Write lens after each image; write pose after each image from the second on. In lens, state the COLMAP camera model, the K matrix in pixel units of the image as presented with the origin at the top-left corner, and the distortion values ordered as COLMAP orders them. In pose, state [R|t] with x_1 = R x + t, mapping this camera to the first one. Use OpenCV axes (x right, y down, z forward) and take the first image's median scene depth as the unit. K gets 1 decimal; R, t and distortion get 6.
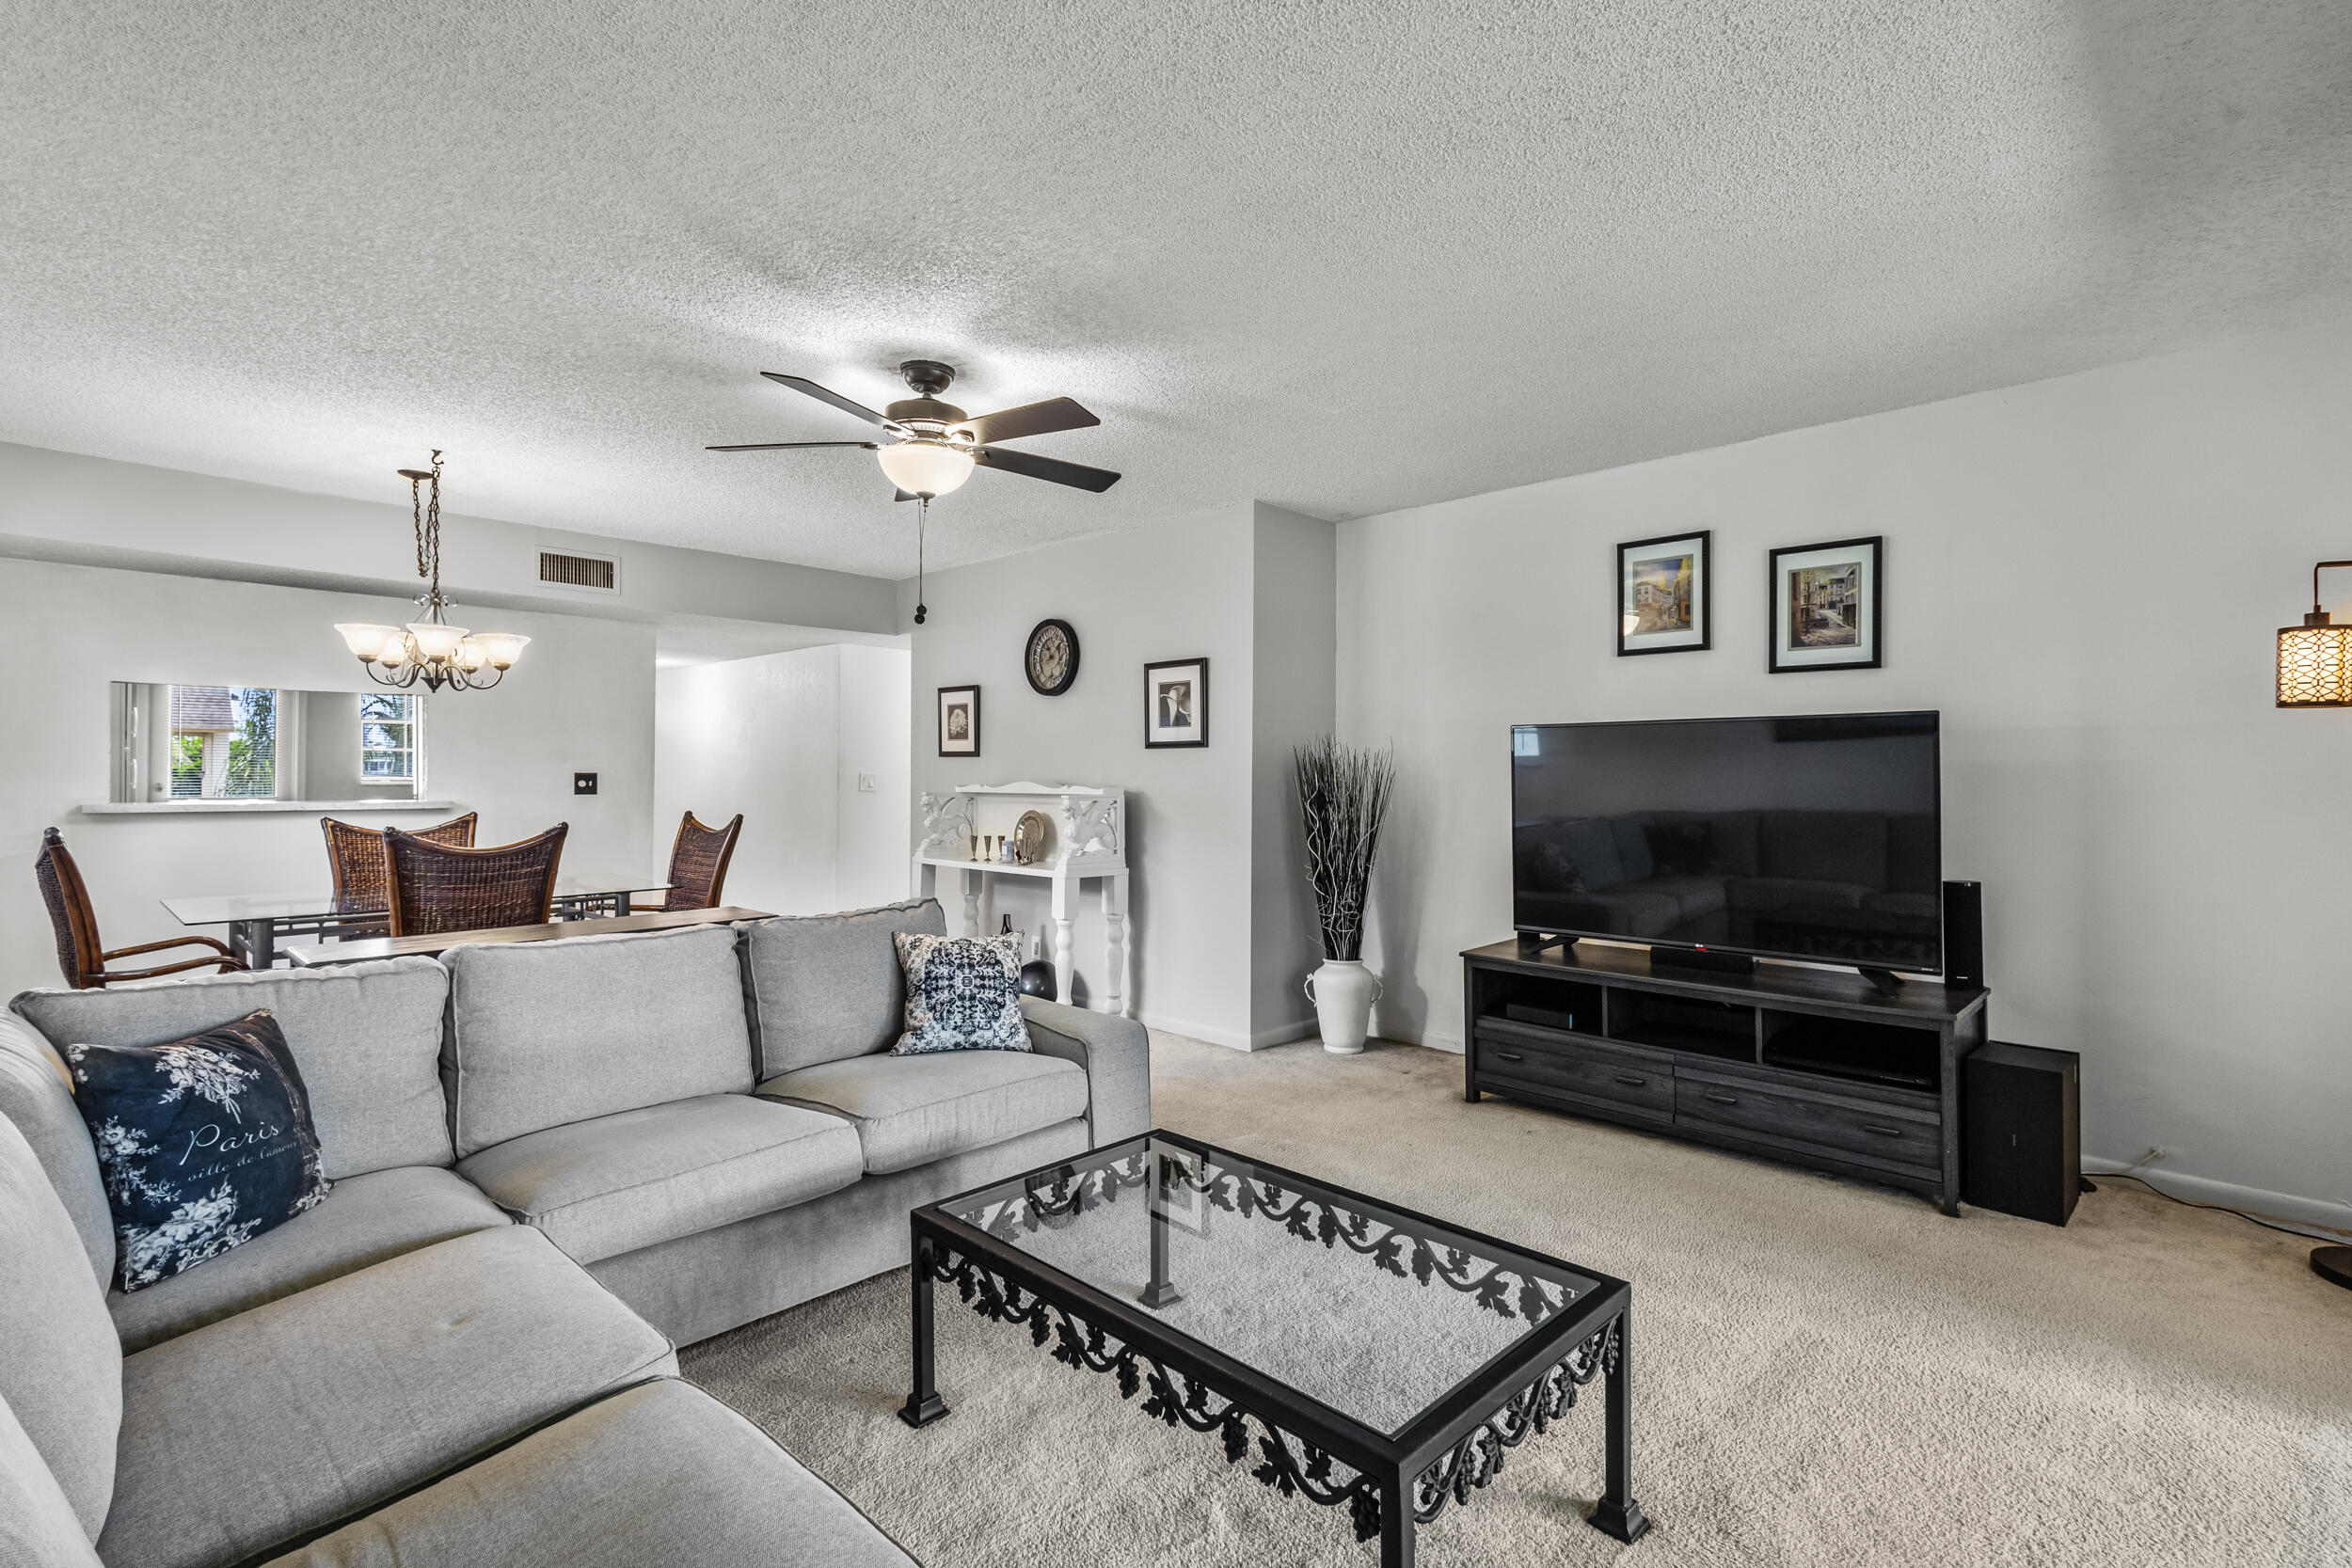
lens RADIAL K [[1095.0, 0, 1188.3], [0, 1095.0, 777.1], [0, 0, 1]] dist [0.016551, 0.000637]
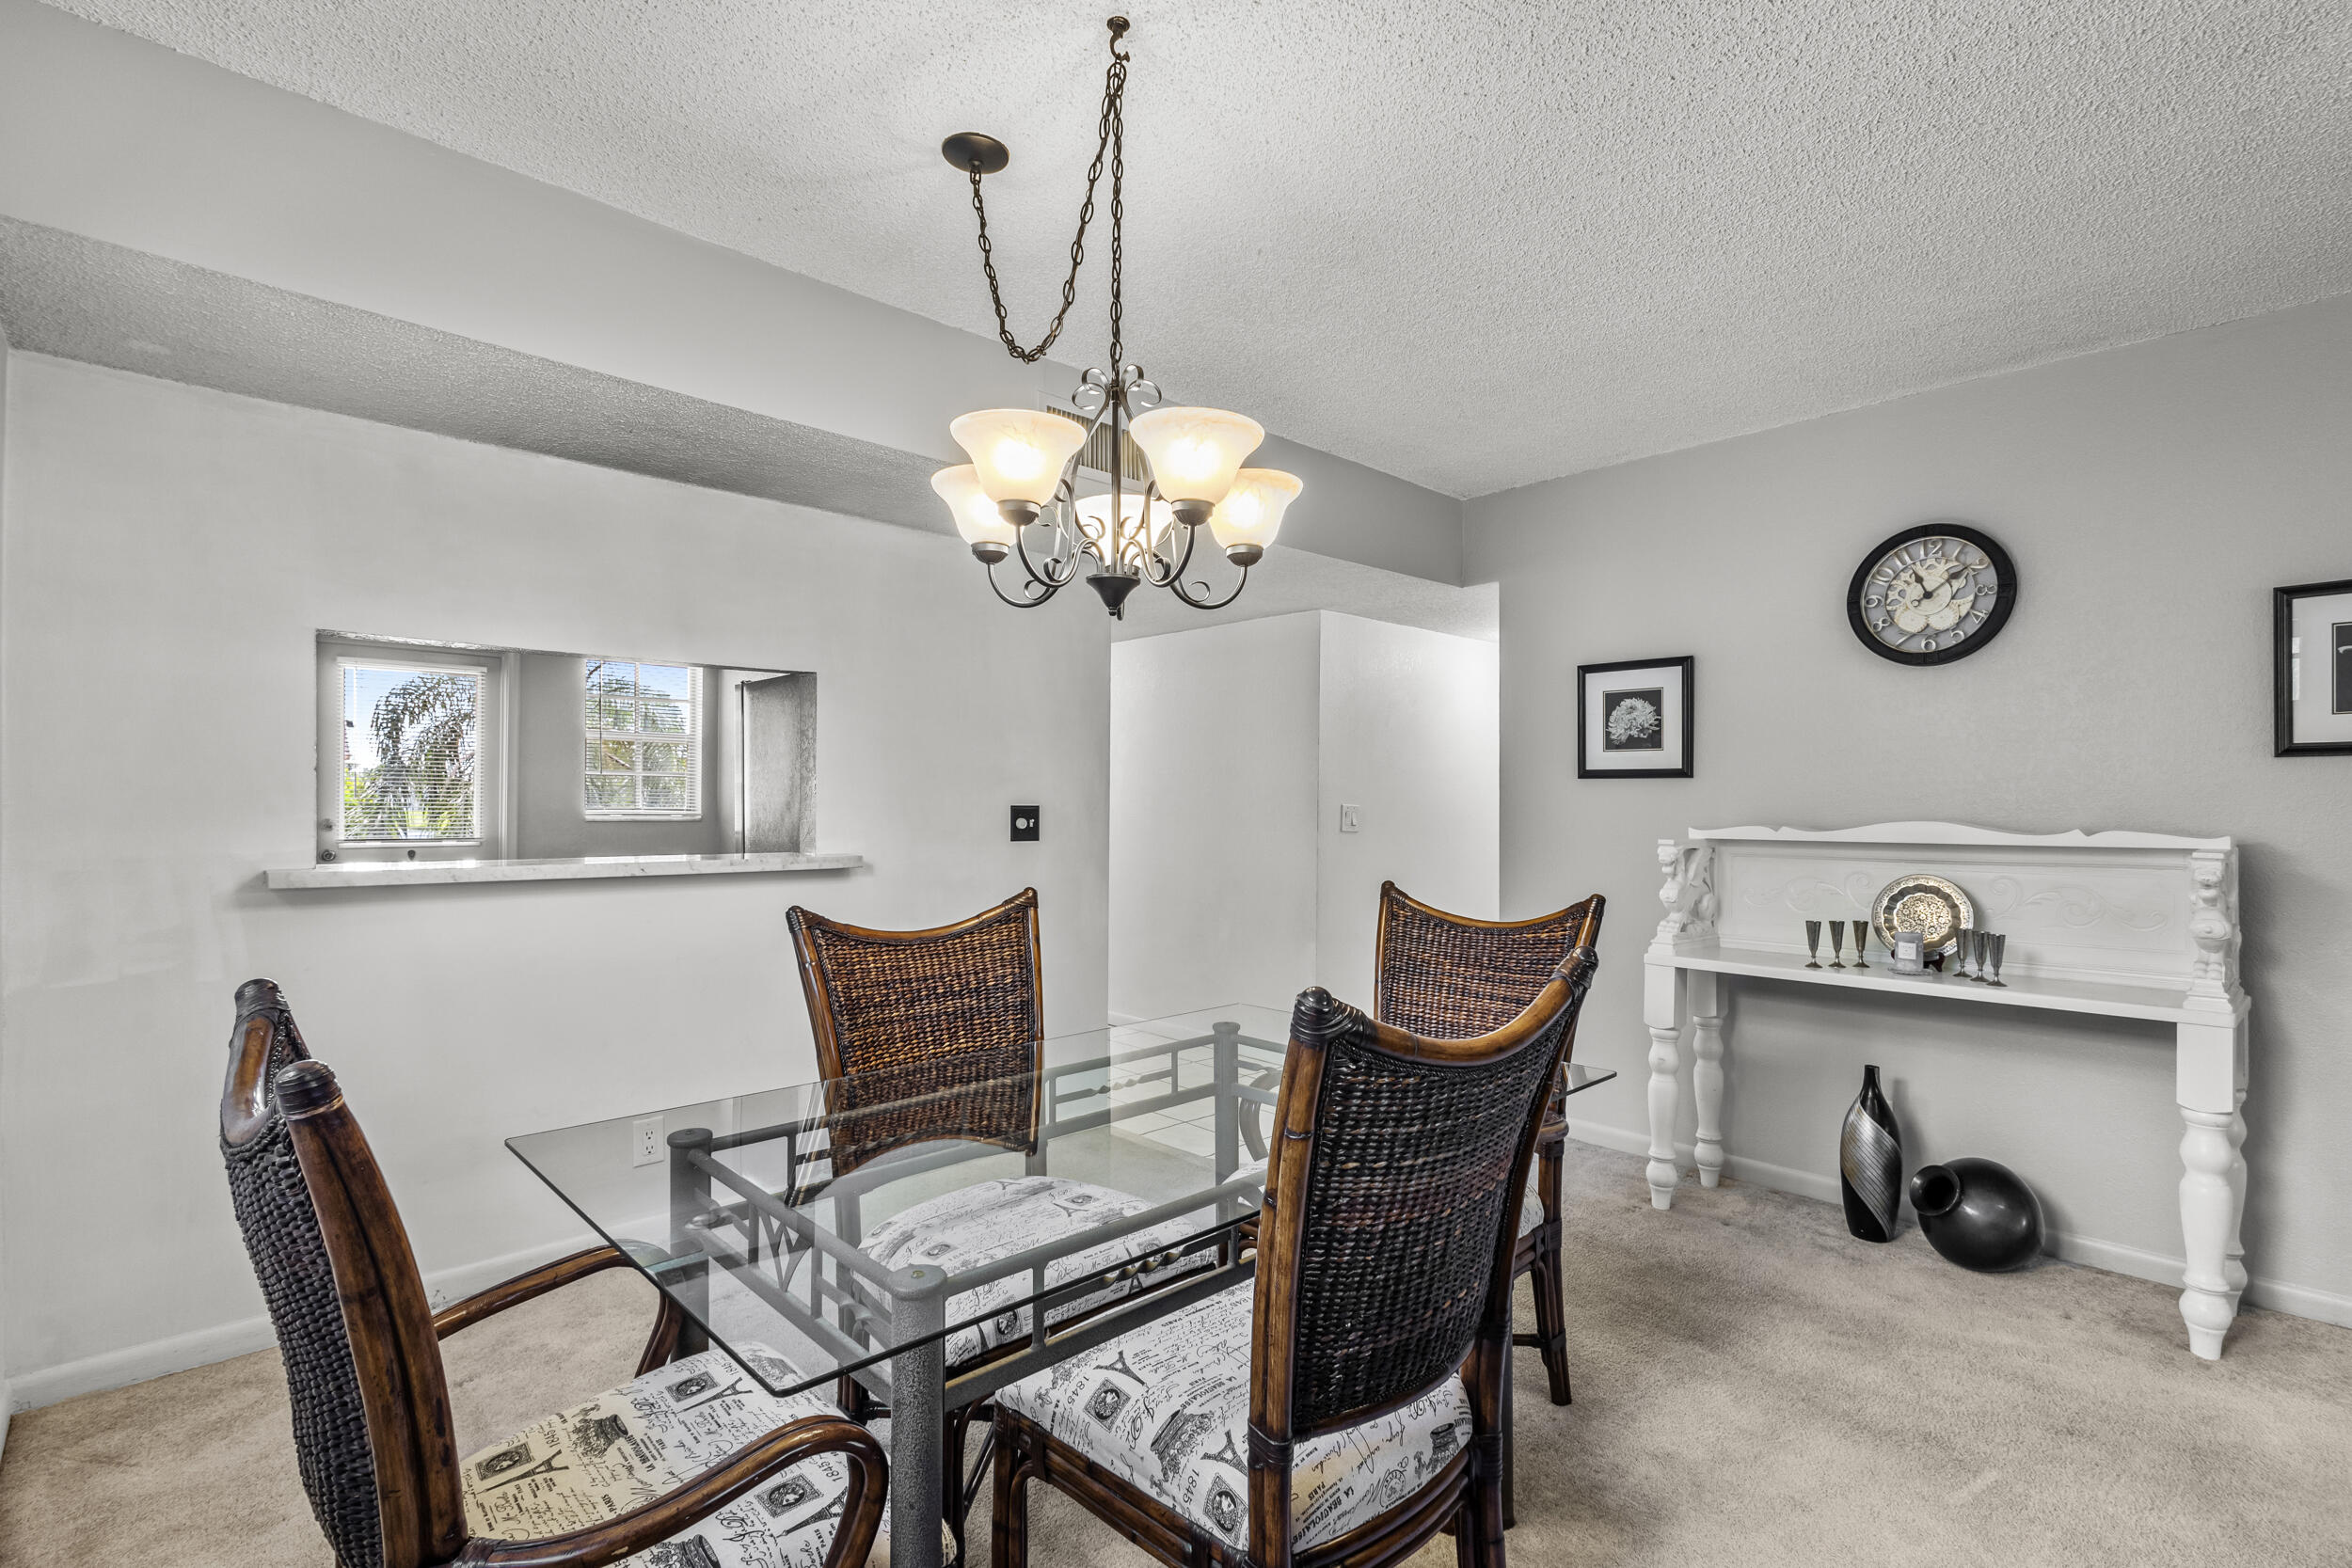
lens RADIAL K [[1095.0, 0, 1188.3], [0, 1095.0, 777.1], [0, 0, 1]] dist [0.016551, 0.000637]
pose [[0.999679, 0.000942, -0.025334, -0.446357], [-0.001947, 0.999210, -0.039689, 0.004318], [0.025277, 0.039726, 0.998891, 0.413557]]
